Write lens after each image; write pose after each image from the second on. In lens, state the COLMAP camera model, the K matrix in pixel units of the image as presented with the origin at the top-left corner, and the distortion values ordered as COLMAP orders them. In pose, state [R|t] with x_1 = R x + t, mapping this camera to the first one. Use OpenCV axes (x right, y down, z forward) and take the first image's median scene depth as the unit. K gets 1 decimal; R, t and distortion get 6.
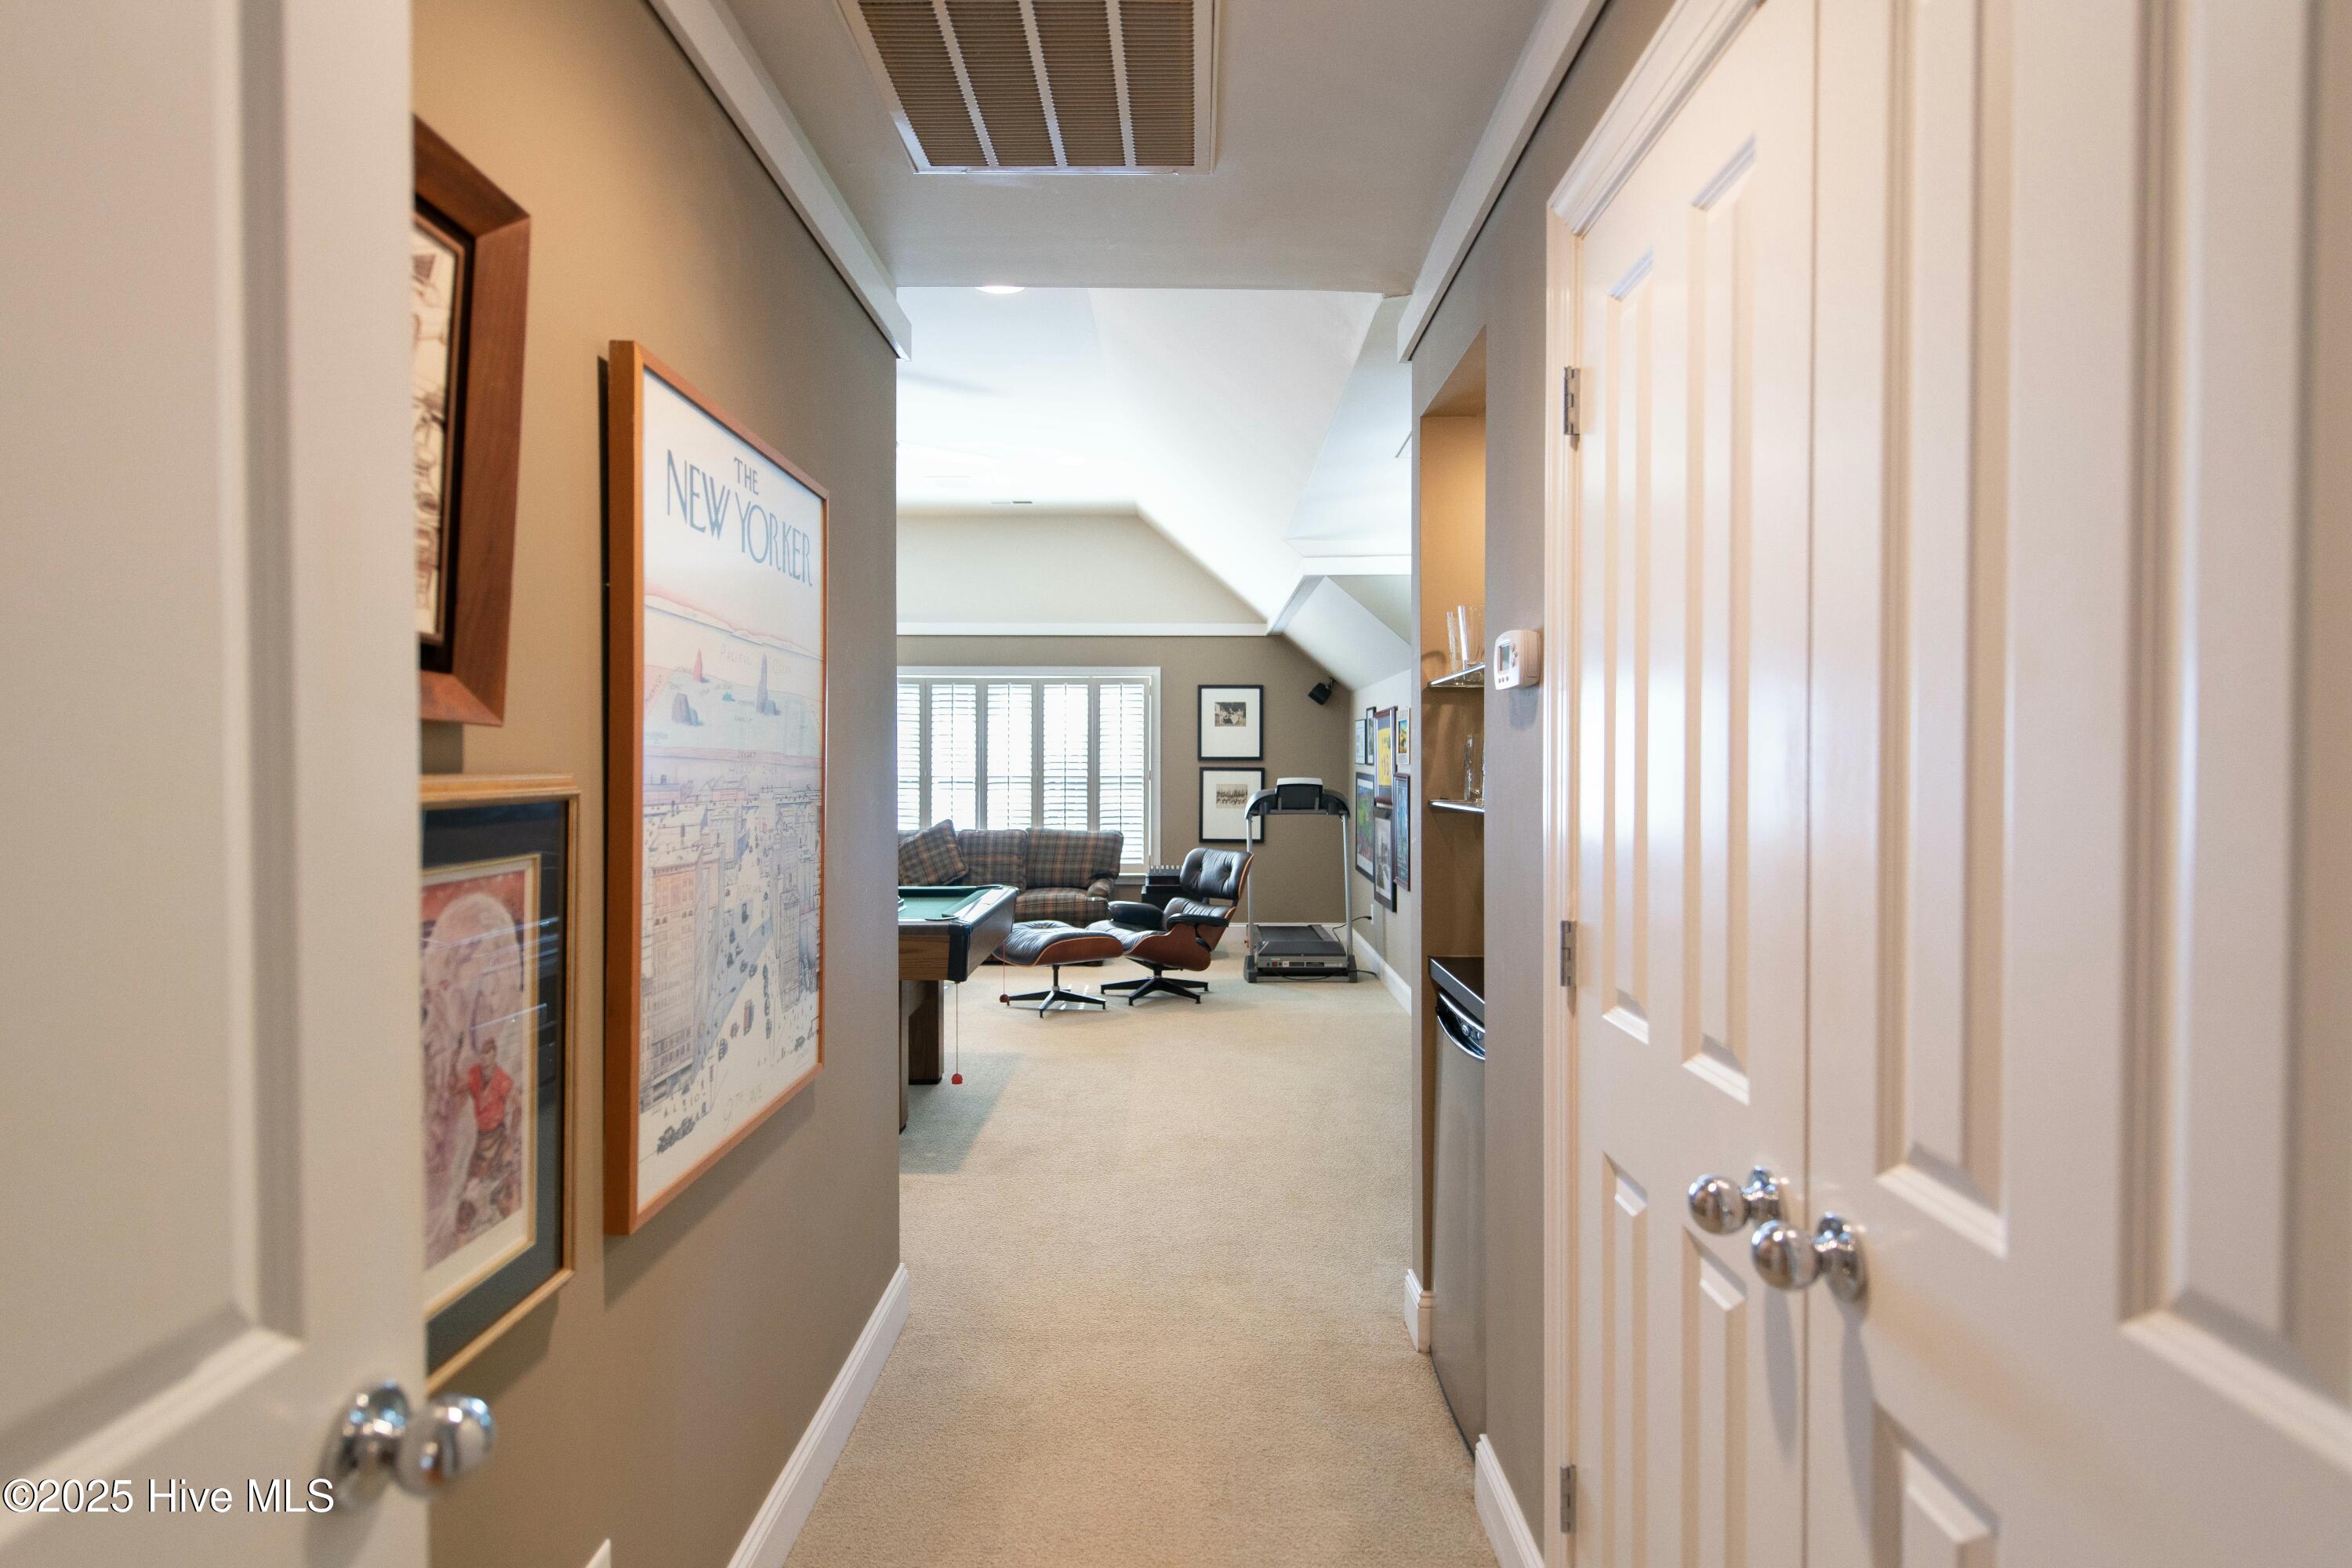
lens RADIAL K [[1272.7, 0, 1176.0], [0, 1272.7, 784.0], [0, 0, 1]] dist [-0.000399, -0.000016]
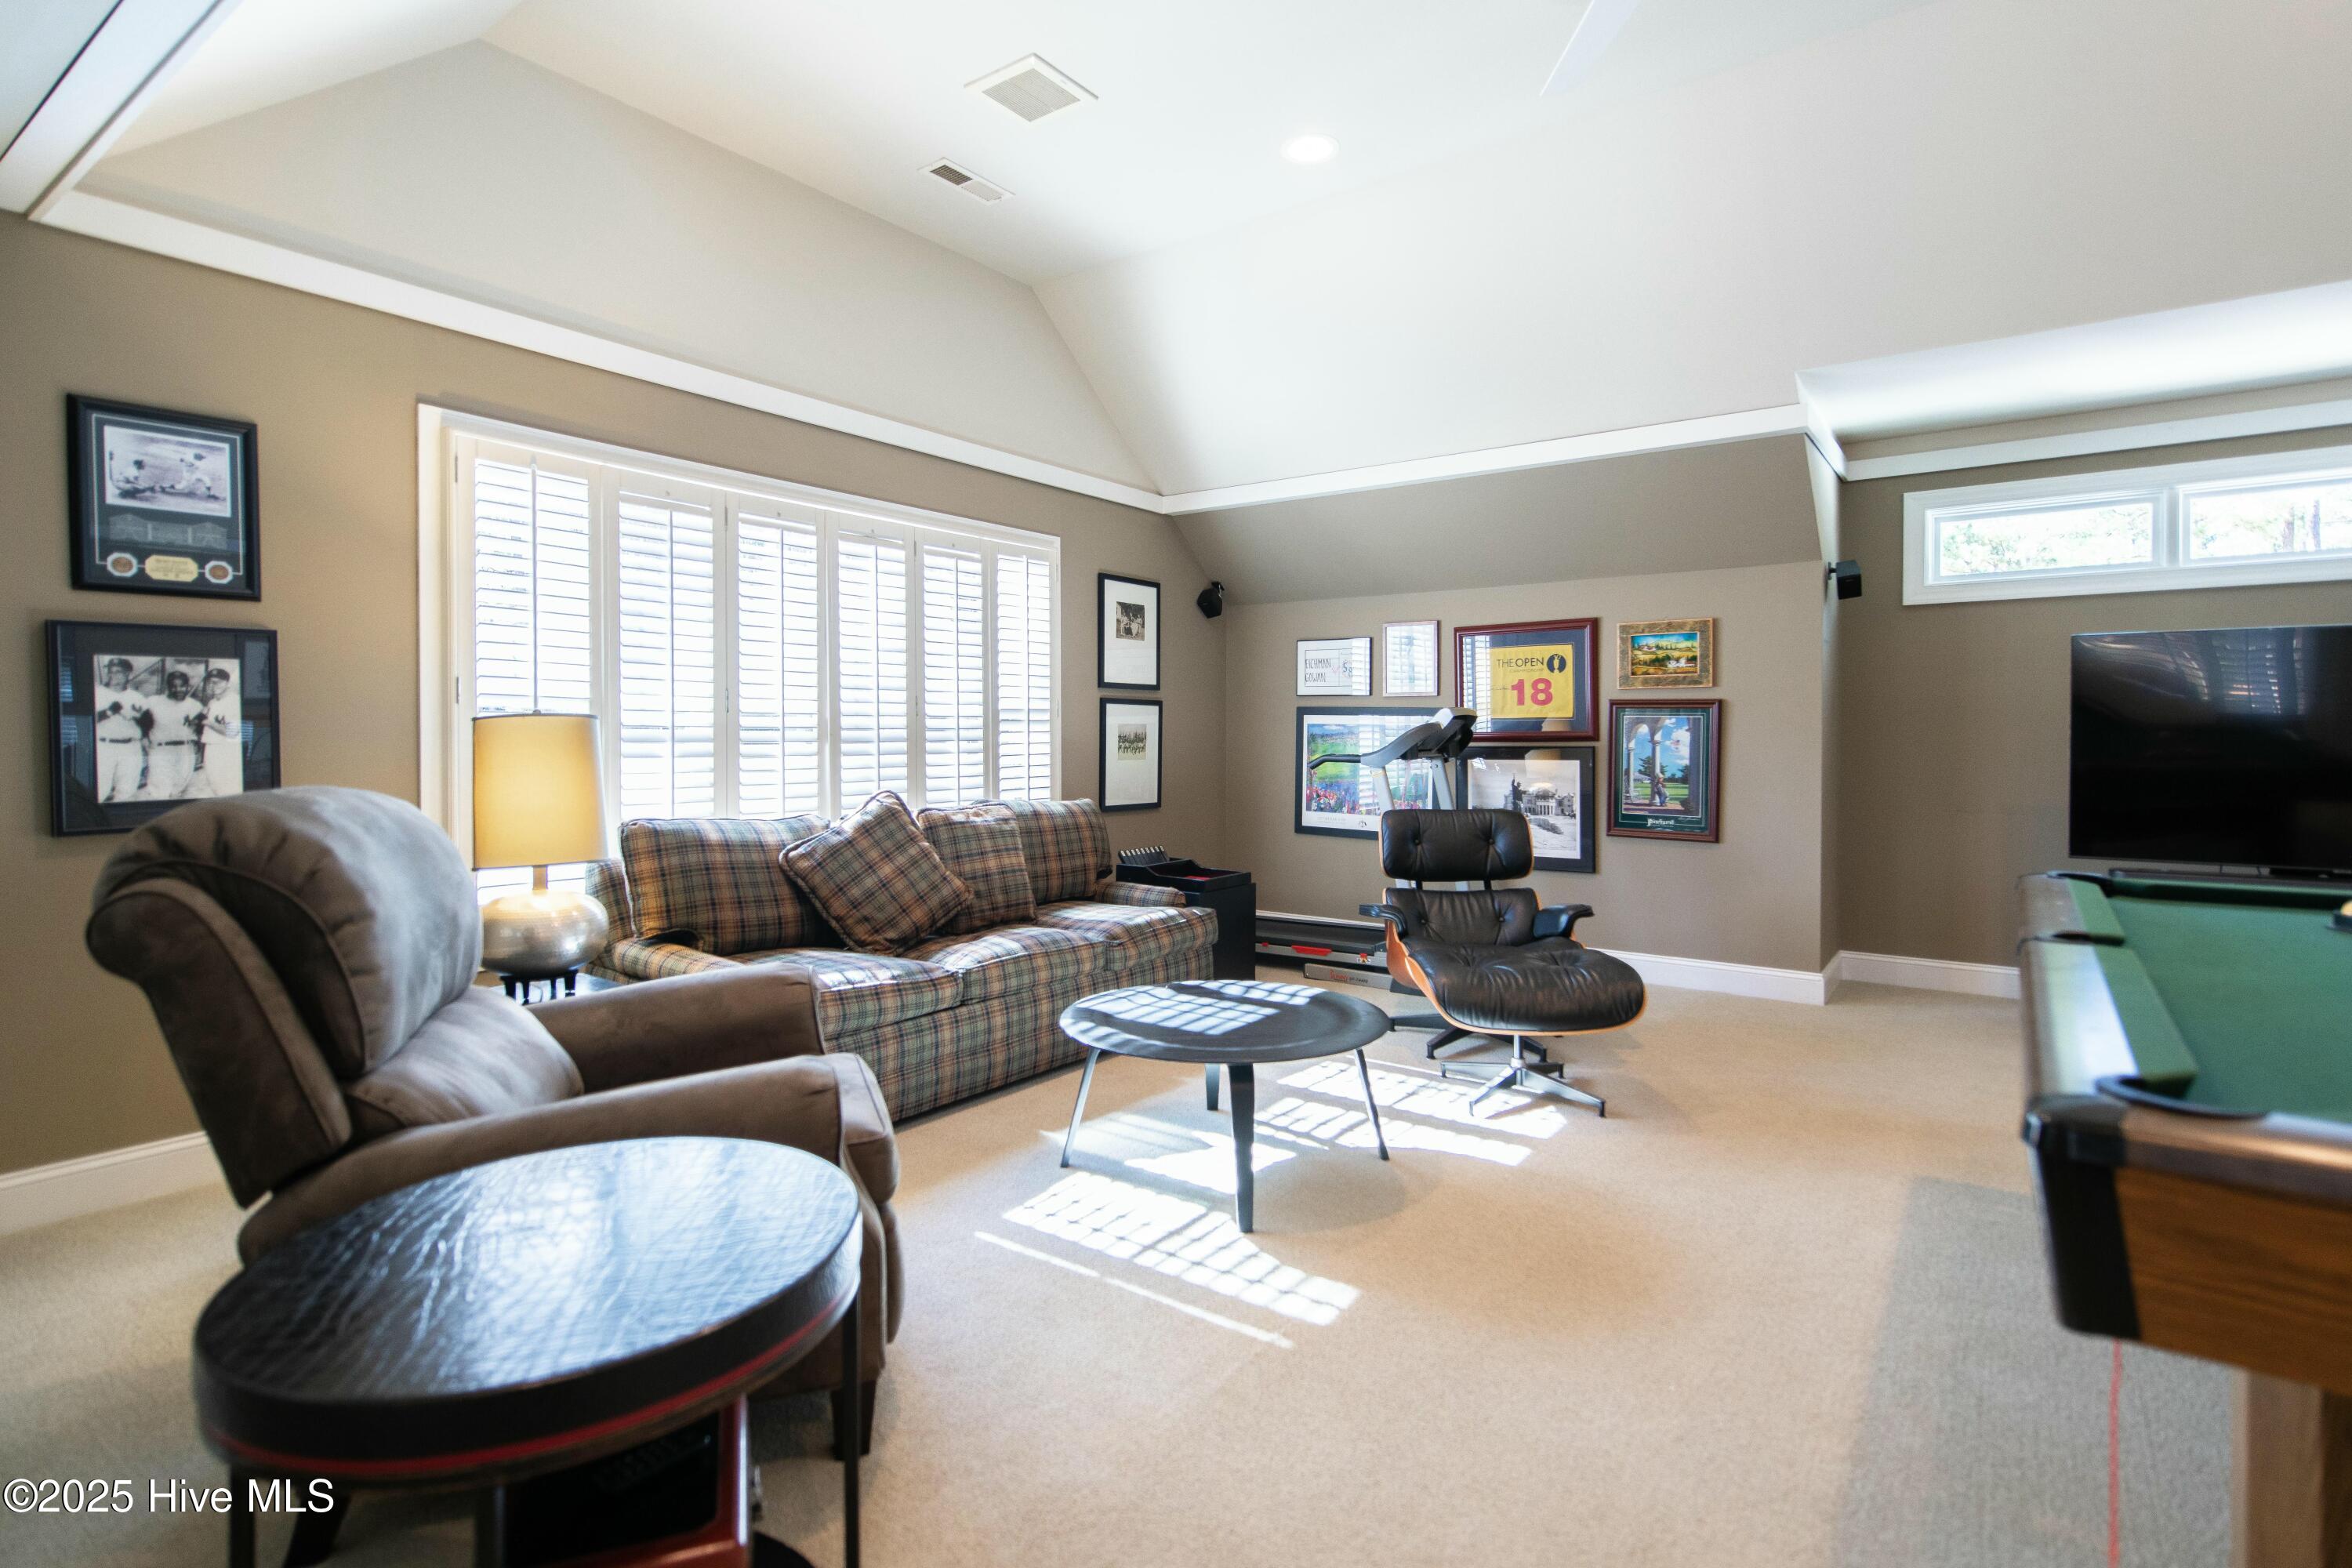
lens RADIAL K [[1149.4, 0, 1177.4], [0, 1149.4, 757.6], [0, 0, 1]] dist [-0.000030, -0.000521]
pose [[0.573915, -0.018959, 0.818695, -0.511297], [0.017824, 0.999784, 0.010658, 0.013767], [-0.818721, 0.008475, 0.574129, 0.716293]]
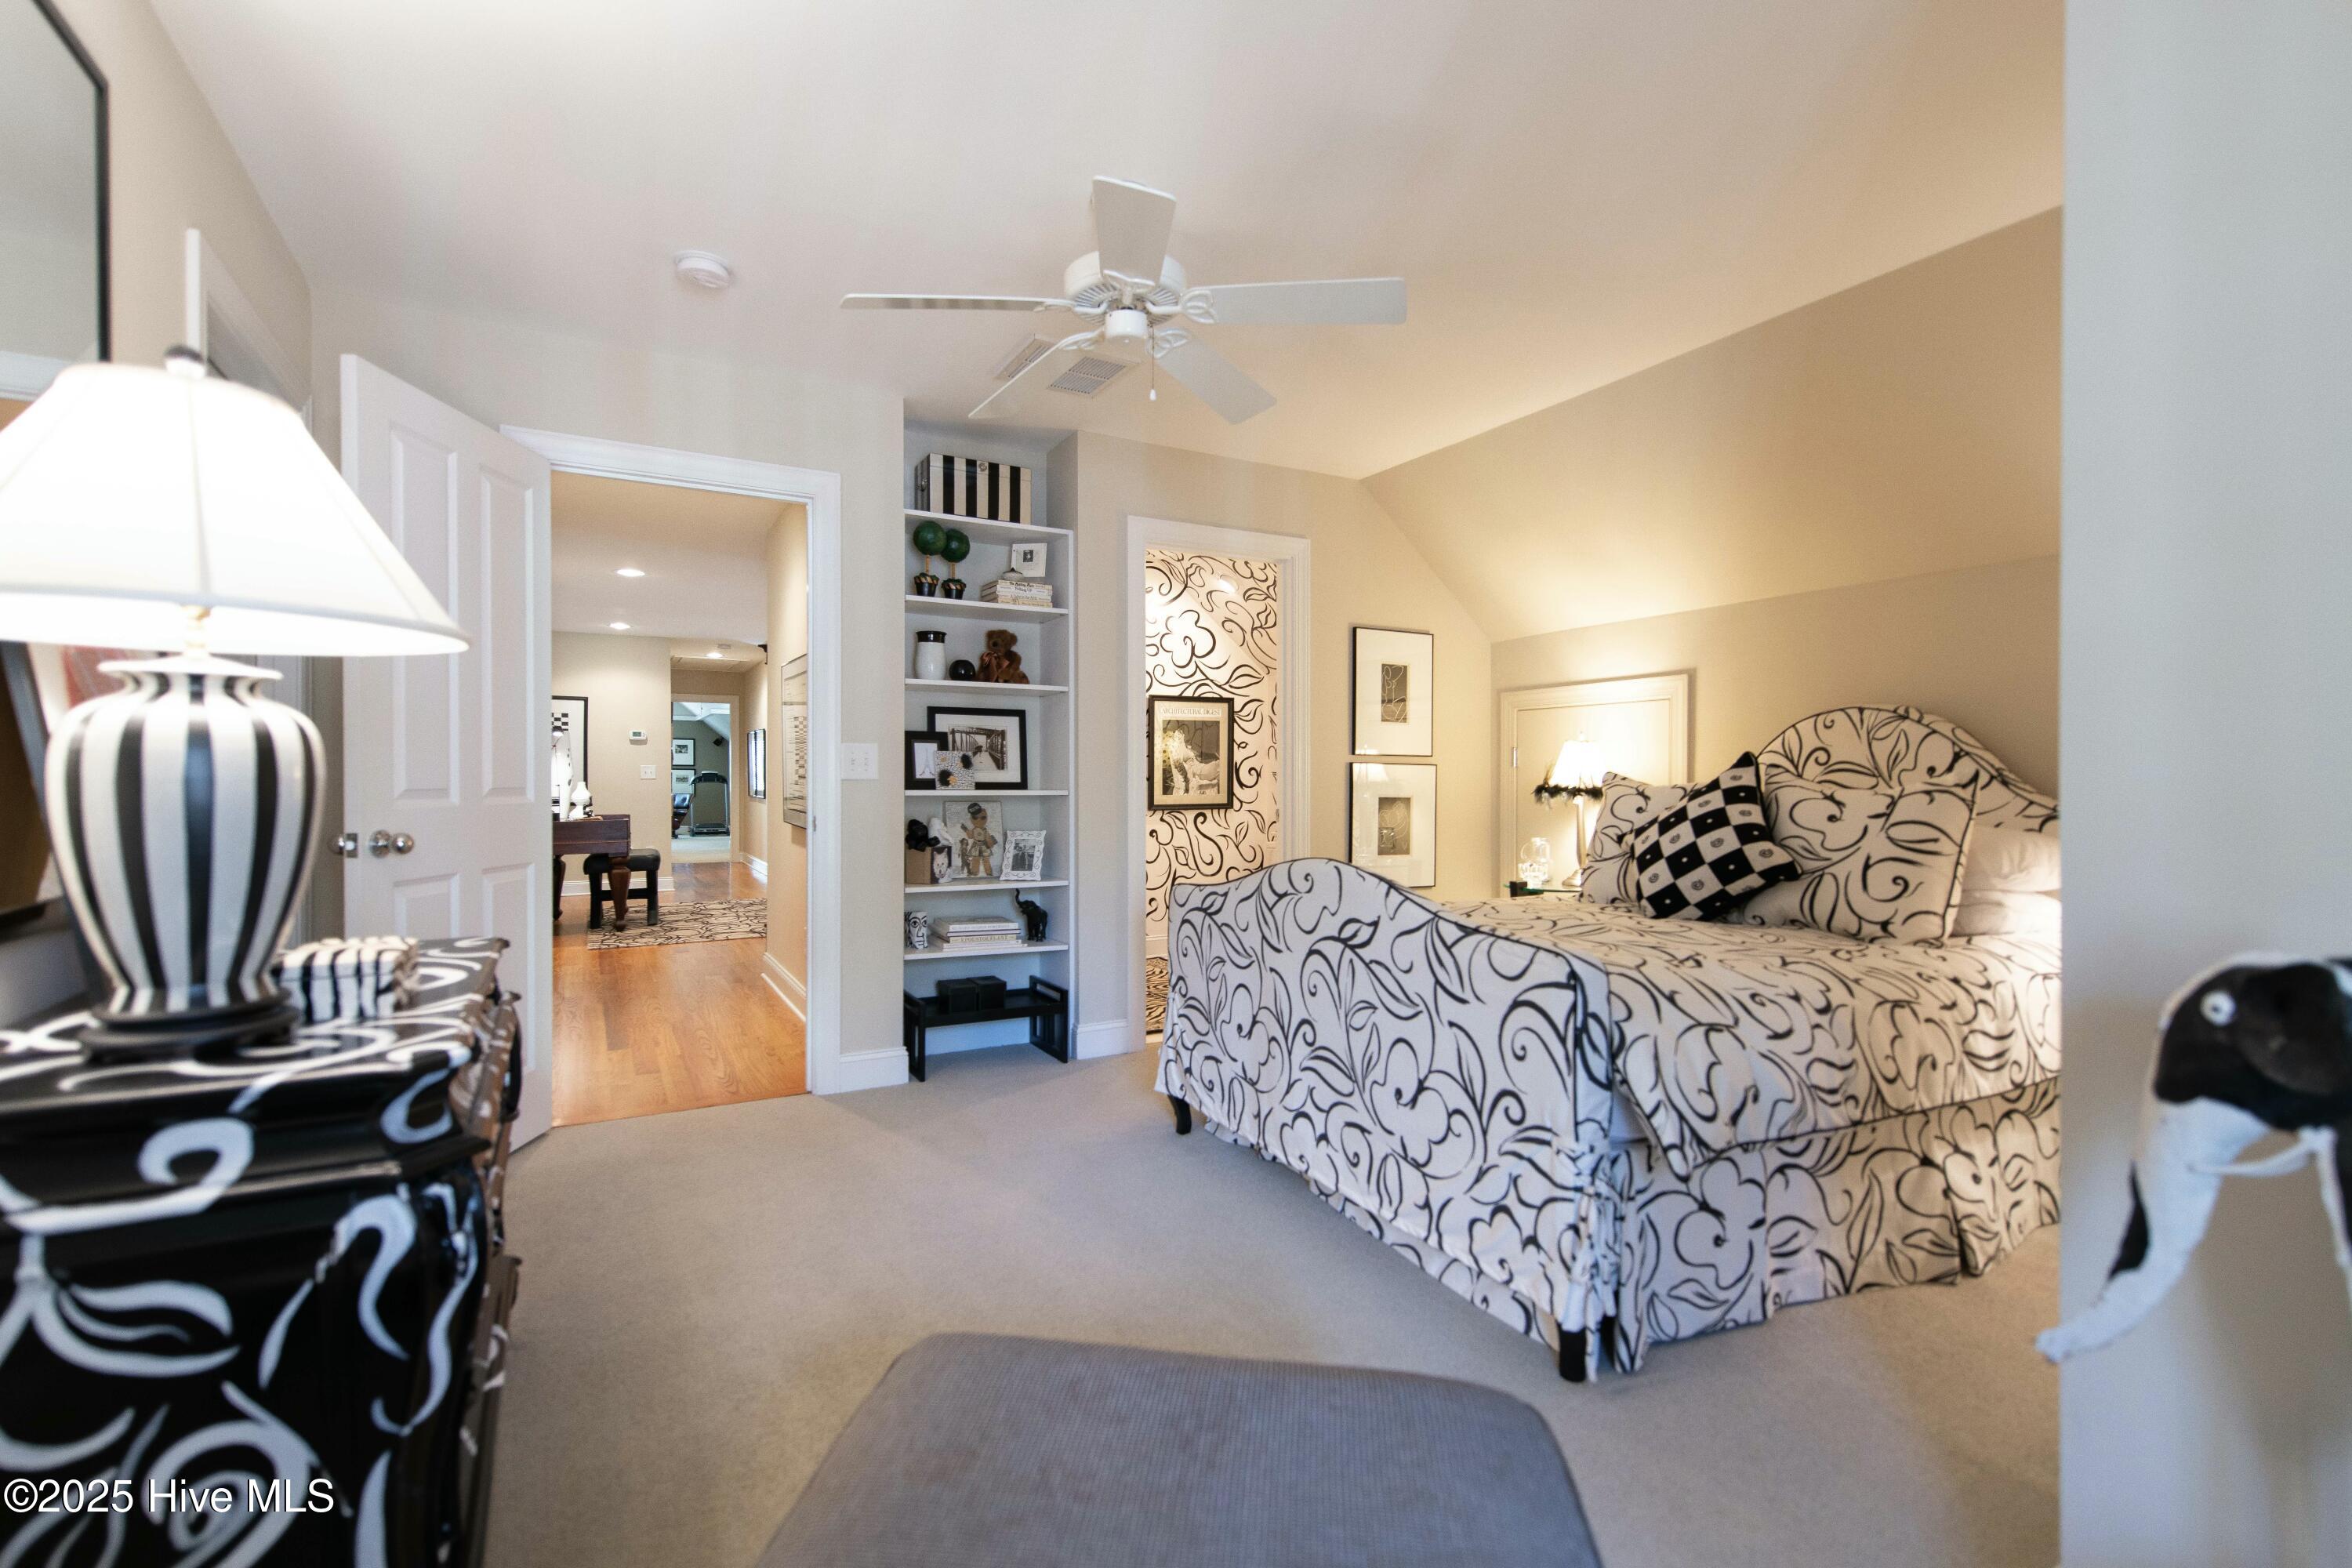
lens RADIAL K [[1049.3, 0, 1176.0], [0, 1049.3, 784.0], [0, 0, 1]] dist [0.000649, -0.000059]
pose [[0.866953, -0.001743, 0.498387, -0.182577], [0.012318, 0.999763, -0.017932, 0.083967], [-0.498238, 0.021686, 0.866769, -1.690441]]
